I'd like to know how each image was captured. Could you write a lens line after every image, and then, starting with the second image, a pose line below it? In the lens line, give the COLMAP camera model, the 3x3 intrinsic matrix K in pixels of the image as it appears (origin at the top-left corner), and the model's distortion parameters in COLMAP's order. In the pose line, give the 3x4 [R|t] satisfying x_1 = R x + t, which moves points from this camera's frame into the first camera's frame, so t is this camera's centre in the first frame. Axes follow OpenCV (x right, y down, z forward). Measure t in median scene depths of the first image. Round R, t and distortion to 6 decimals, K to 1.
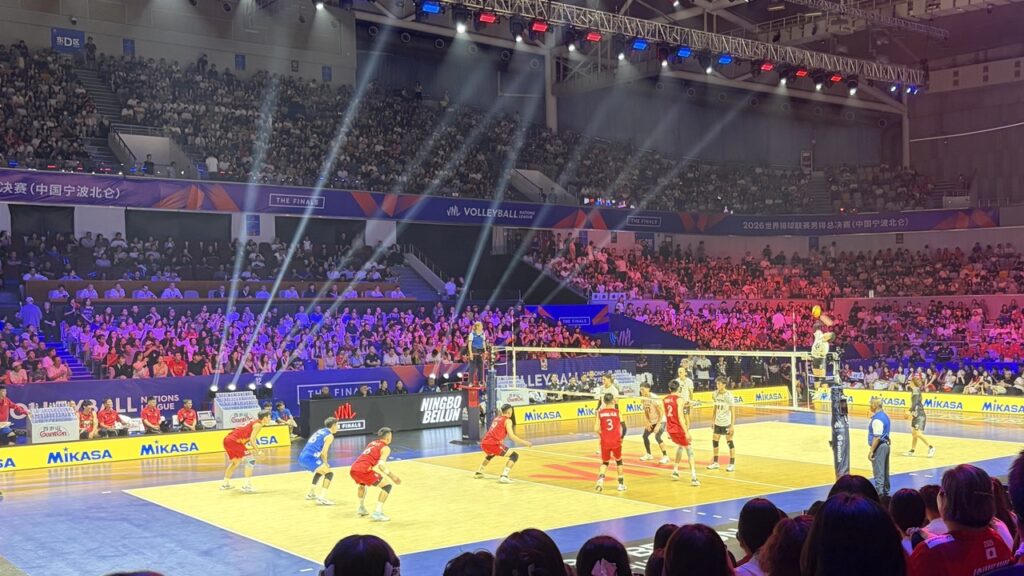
lens RADIAL K [[778.2, 0, 512.4], [0, 778.2, 289.5], [0, 0, 1]] dist [0.024949, -0.015361]
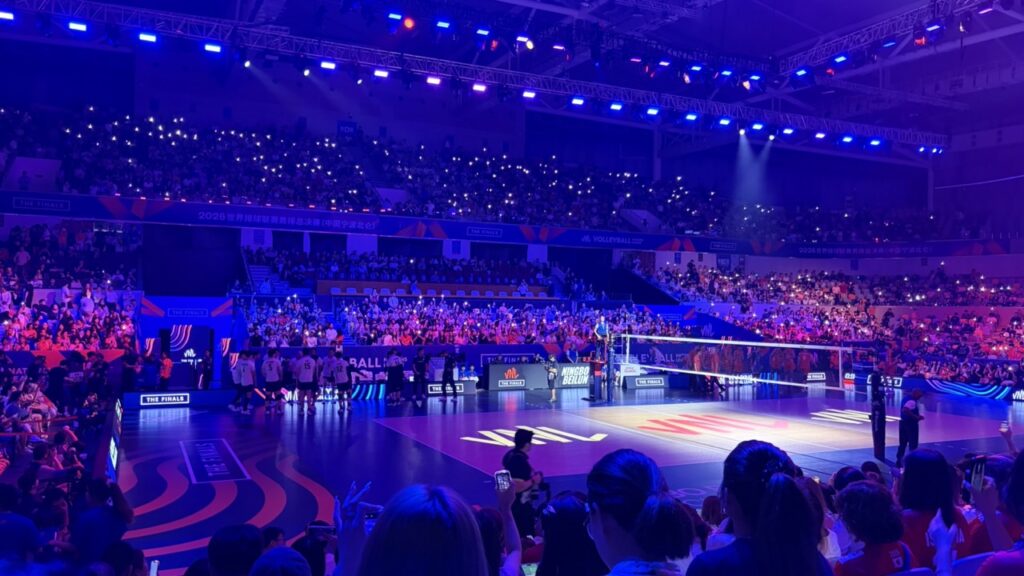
lens RADIAL K [[778.2, 0, 511.0], [0, 778.2, 287.8], [0, 0, 1]] dist [0.024949, -0.015361]
pose [[0.971343, 0.021925, -0.236669, 0.130675], [-0.033279, 0.998473, -0.044087, 0.059512], [0.235341, 0.050699, 0.970590, -0.437778]]
